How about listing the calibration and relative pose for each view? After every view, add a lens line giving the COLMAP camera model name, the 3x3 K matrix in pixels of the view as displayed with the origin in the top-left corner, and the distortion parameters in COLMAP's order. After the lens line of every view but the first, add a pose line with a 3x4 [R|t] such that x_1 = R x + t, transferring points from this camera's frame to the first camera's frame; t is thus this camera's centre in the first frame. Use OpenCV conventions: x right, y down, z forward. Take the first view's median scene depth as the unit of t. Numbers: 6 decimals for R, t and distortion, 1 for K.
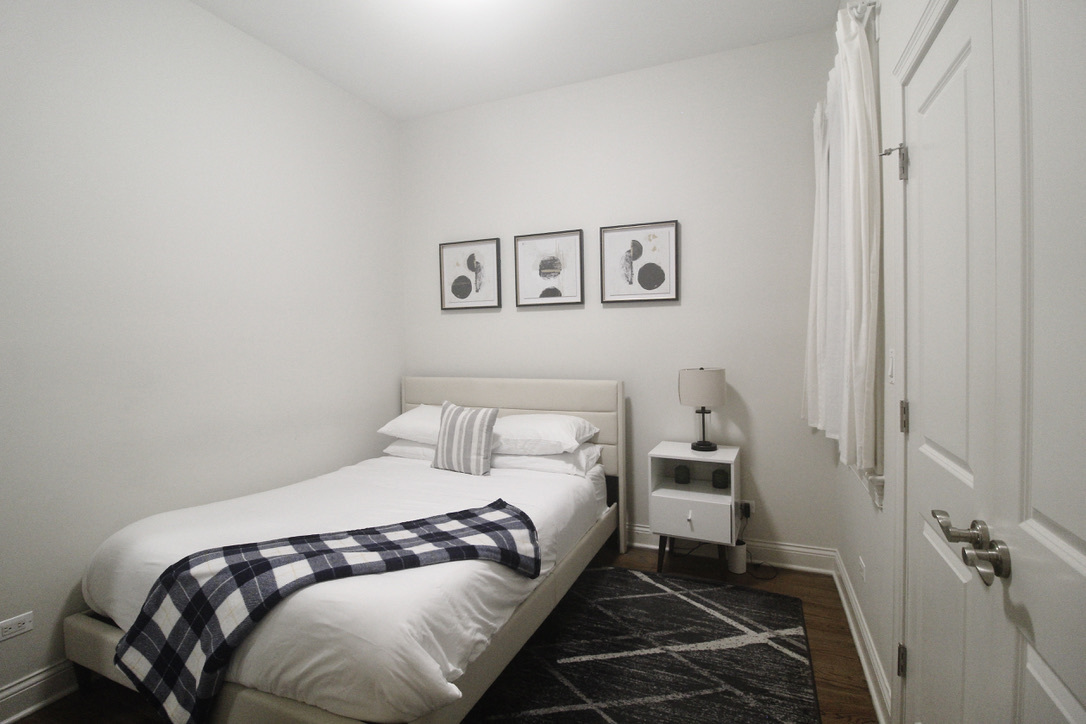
lens RADIAL K [[517.9, 0, 542.7], [0, 517.9, 353.9], [0, 0, 1]] dist [-0.019264, -0.001154]
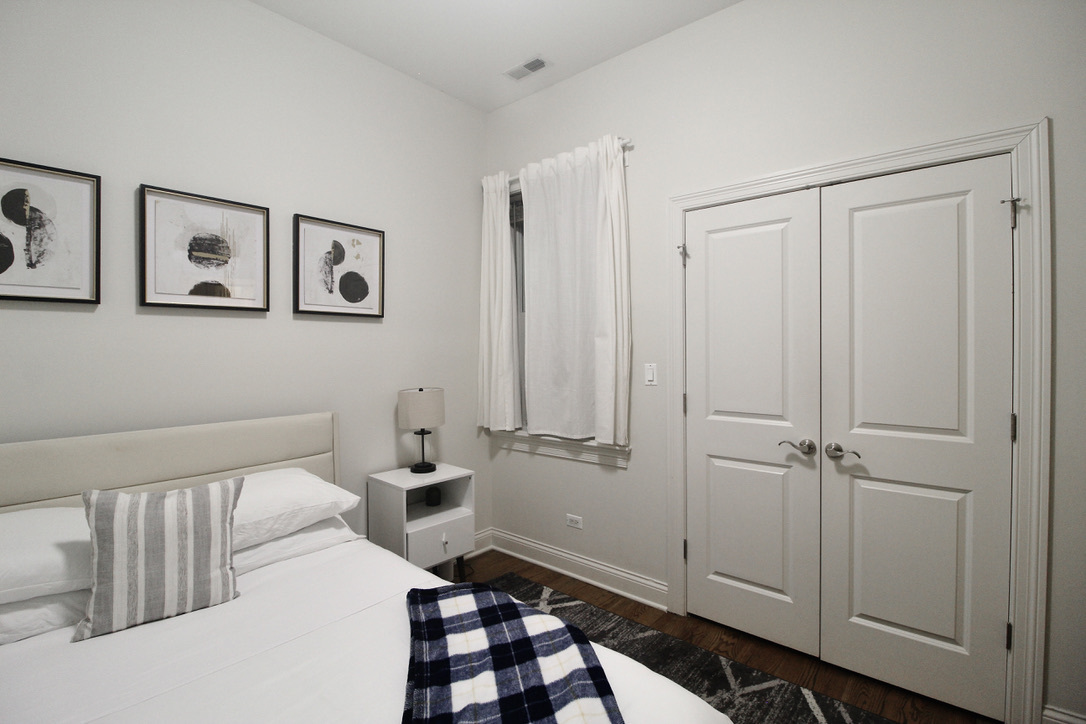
lens RADIAL K [[517.9, 0, 517.5], [0, 517.9, 353.2], [0, 0, 1]] dist [-0.019264, -0.001154]
pose [[0.302073, 0.002322, 0.953282, -0.523833], [0.025489, 0.999620, -0.010512, -0.023225], [-0.952944, 0.027473, 0.301899, 0.473884]]
